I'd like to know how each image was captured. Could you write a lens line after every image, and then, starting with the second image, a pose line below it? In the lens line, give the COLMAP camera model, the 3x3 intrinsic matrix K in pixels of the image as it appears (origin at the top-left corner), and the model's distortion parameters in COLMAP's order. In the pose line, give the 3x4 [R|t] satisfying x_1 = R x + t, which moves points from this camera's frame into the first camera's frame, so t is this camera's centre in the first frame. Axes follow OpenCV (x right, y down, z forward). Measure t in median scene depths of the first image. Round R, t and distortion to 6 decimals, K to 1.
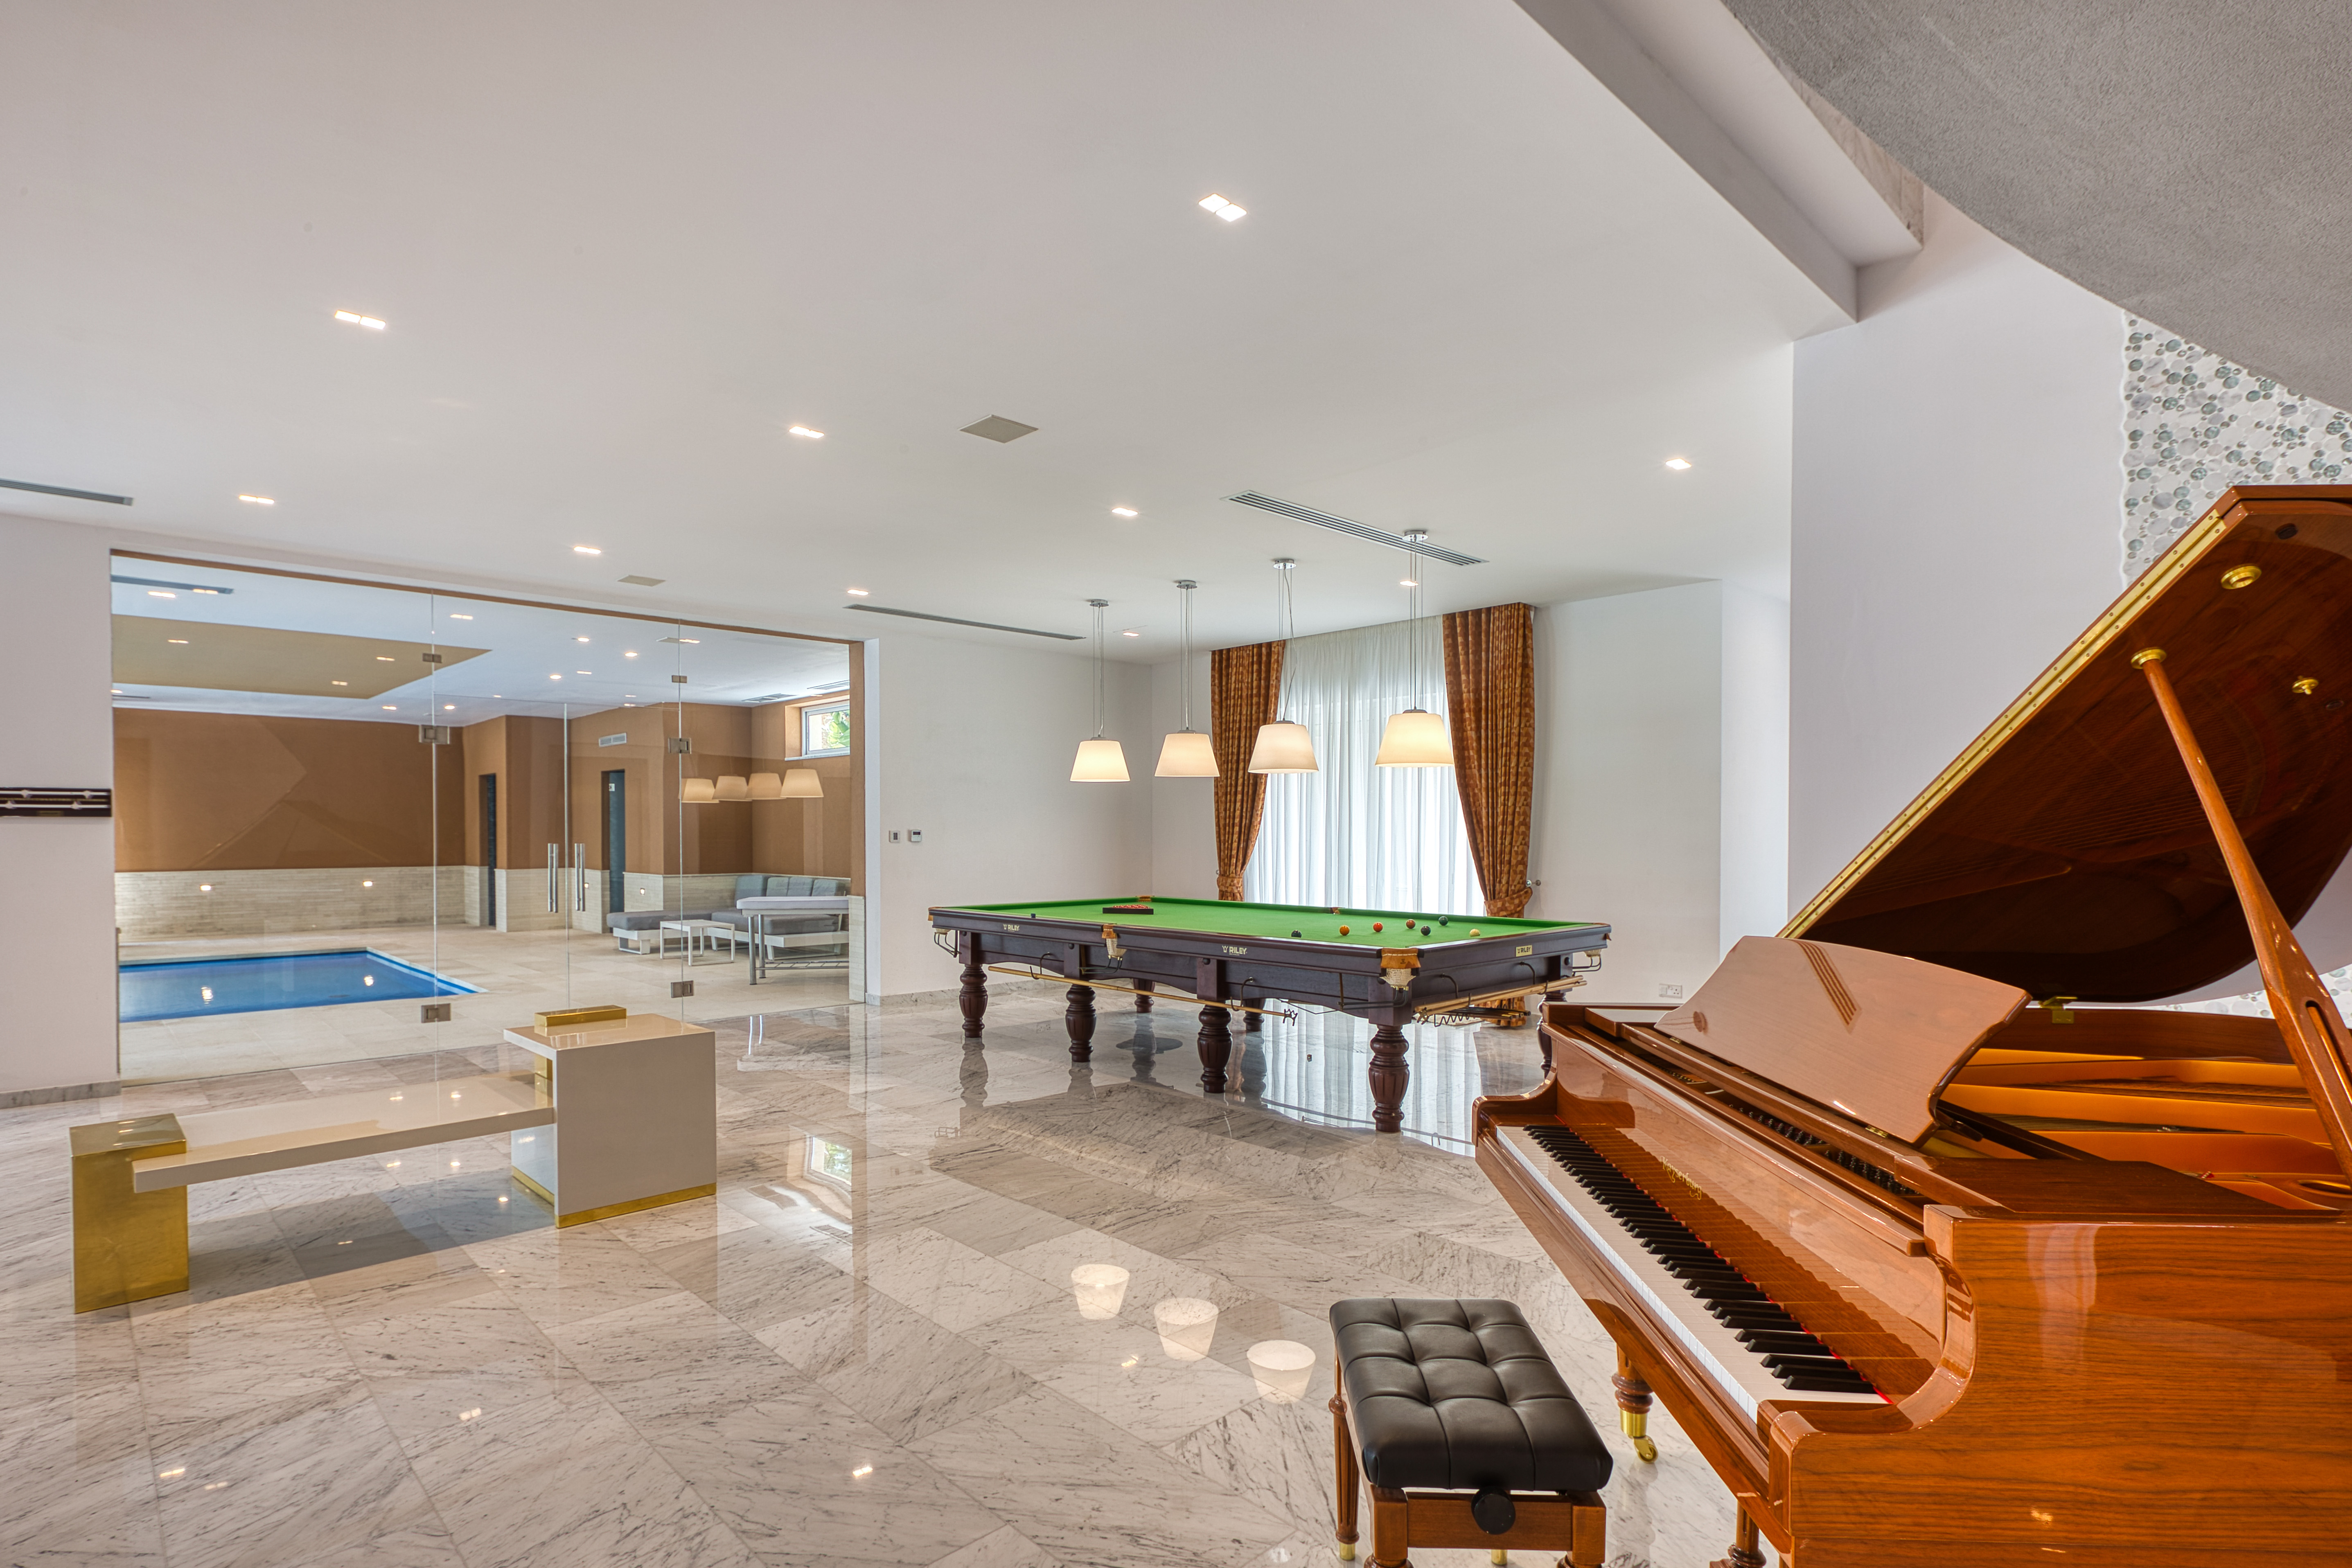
lens RADIAL K [[1163.1, 0, 1174.7], [0, 1163.1, 854.9], [0, 0, 1]] dist [0.001102, 0.000457]
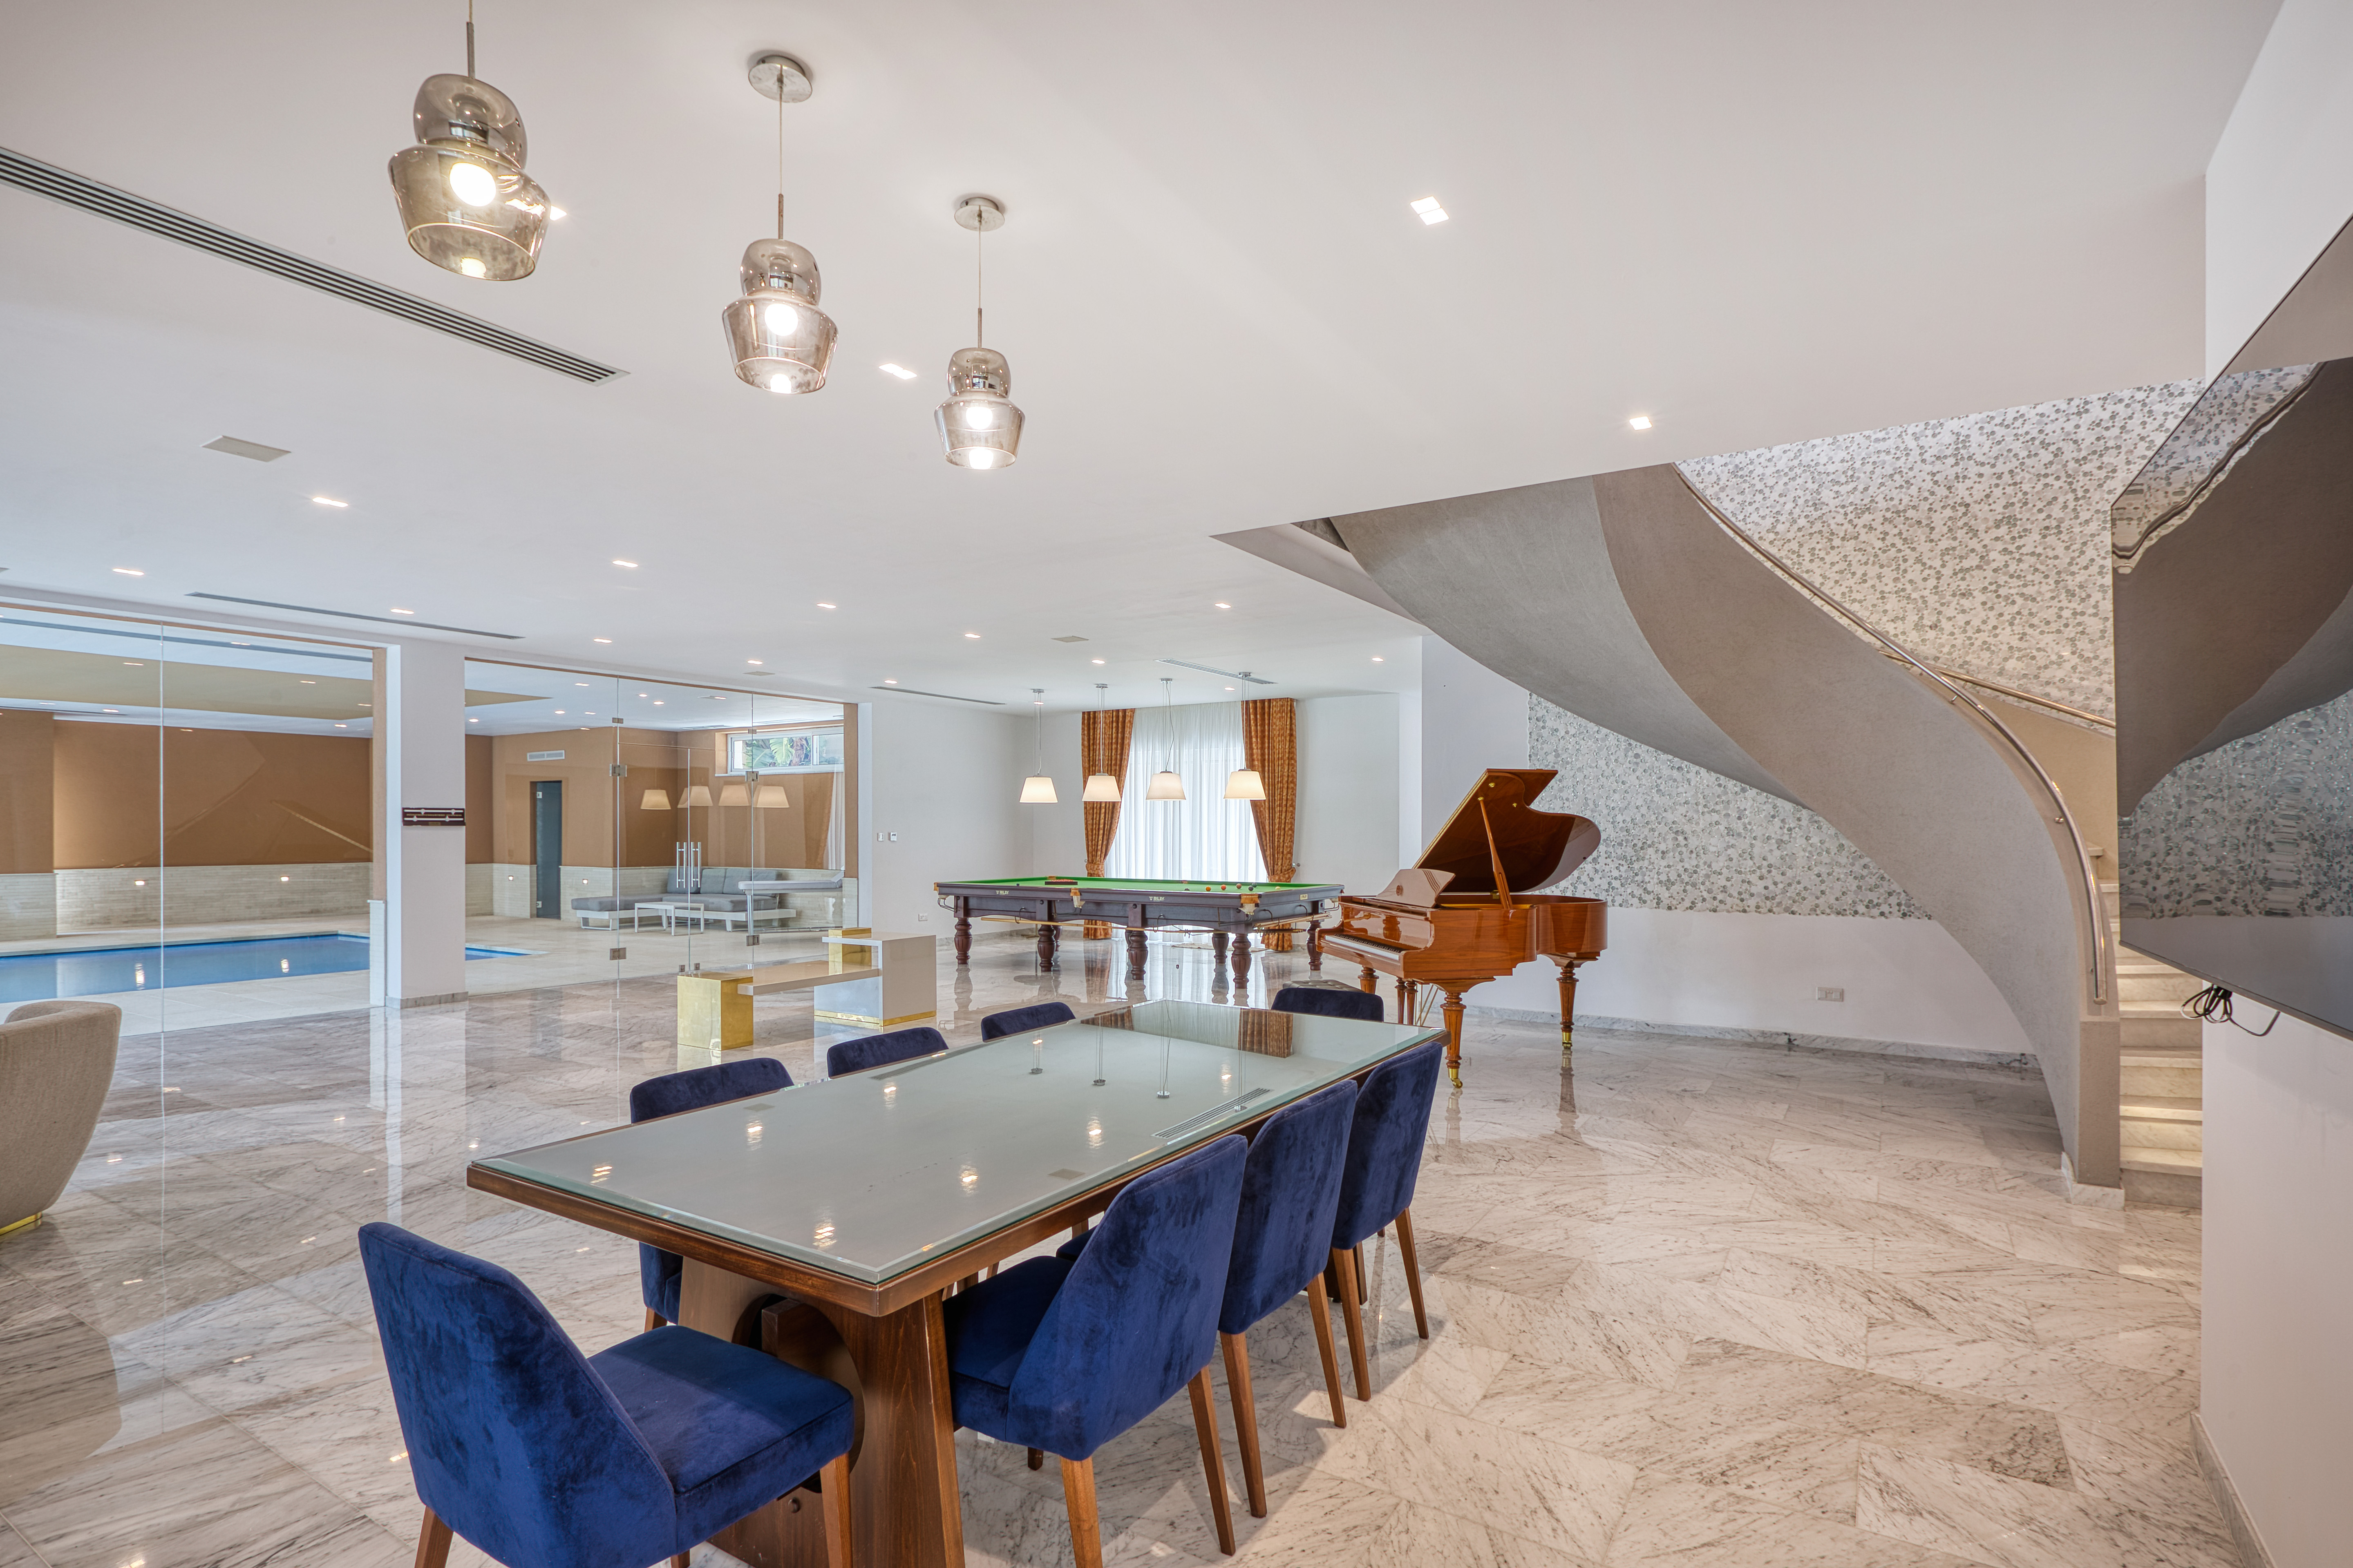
lens RADIAL K [[1133.2, 0, 1177.9], [0, 1133.2, 829.6], [0, 0, 1]] dist [-0.001100, -0.000369]
pose [[0.971383, 0.000684, 0.237519, -0.244033], [0.004096, 0.999799, -0.019634, 0.005296], [-0.237485, 0.020045, 0.971184, -0.543203]]
